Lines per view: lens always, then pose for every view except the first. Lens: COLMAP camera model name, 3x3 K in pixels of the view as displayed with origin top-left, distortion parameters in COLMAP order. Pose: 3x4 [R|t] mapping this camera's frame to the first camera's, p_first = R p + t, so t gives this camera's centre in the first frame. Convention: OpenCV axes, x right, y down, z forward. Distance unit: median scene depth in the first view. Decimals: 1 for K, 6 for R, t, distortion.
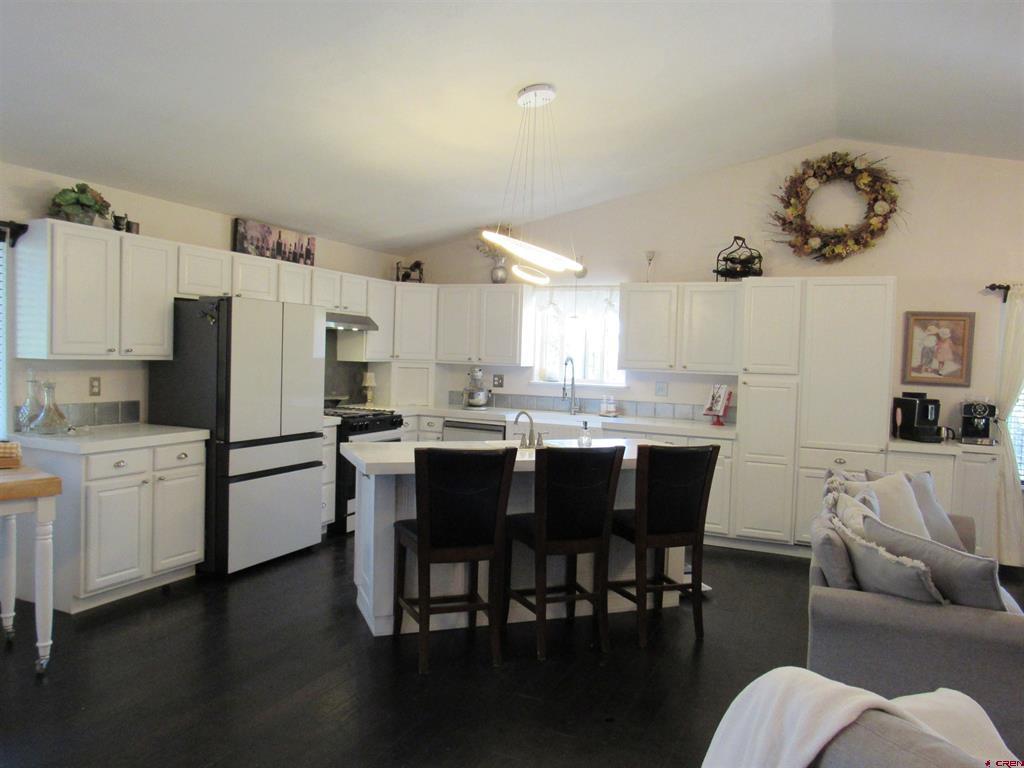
lens RADIAL K [[731.2, 0, 510.6], [0, 731.2, 387.9], [0, 0, 1]] dist [-0.027077, 0.021301]
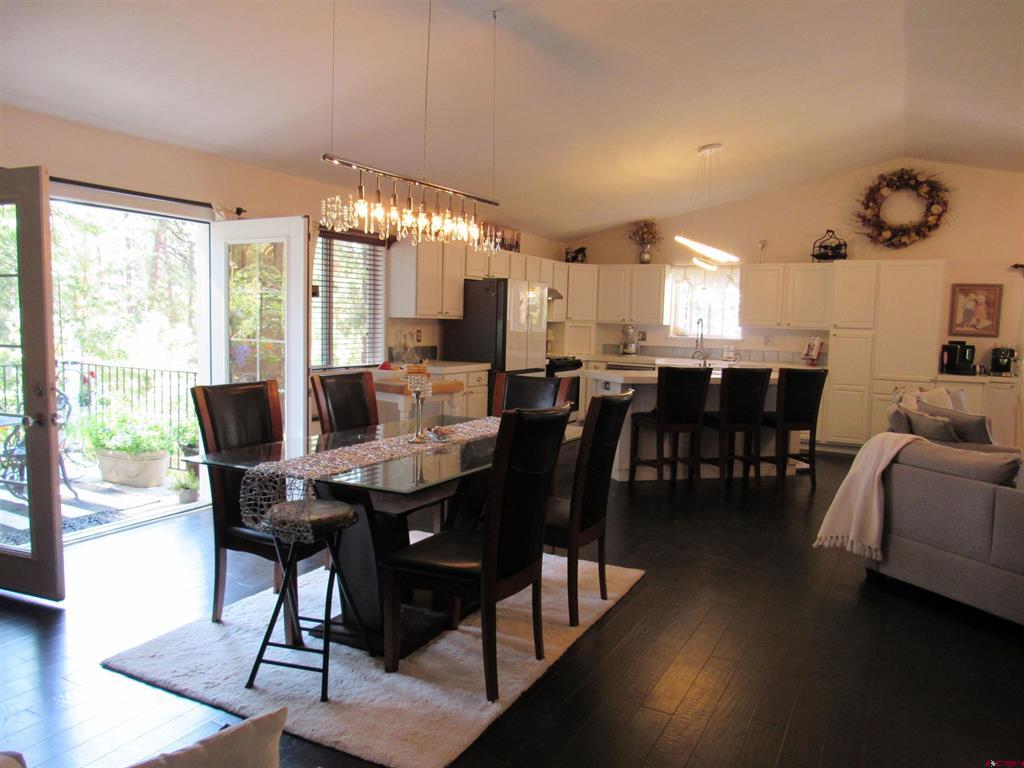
lens RADIAL K [[731.2, 0, 512.1], [0, 731.2, 383.9], [0, 0, 1]] dist [-0.027077, 0.021301]
pose [[0.997928, 0.001290, -0.064327, -0.212324], [0.001267, 0.999211, 0.039701, 0.030952], [0.064328, -0.039701, 0.997139, -0.454918]]
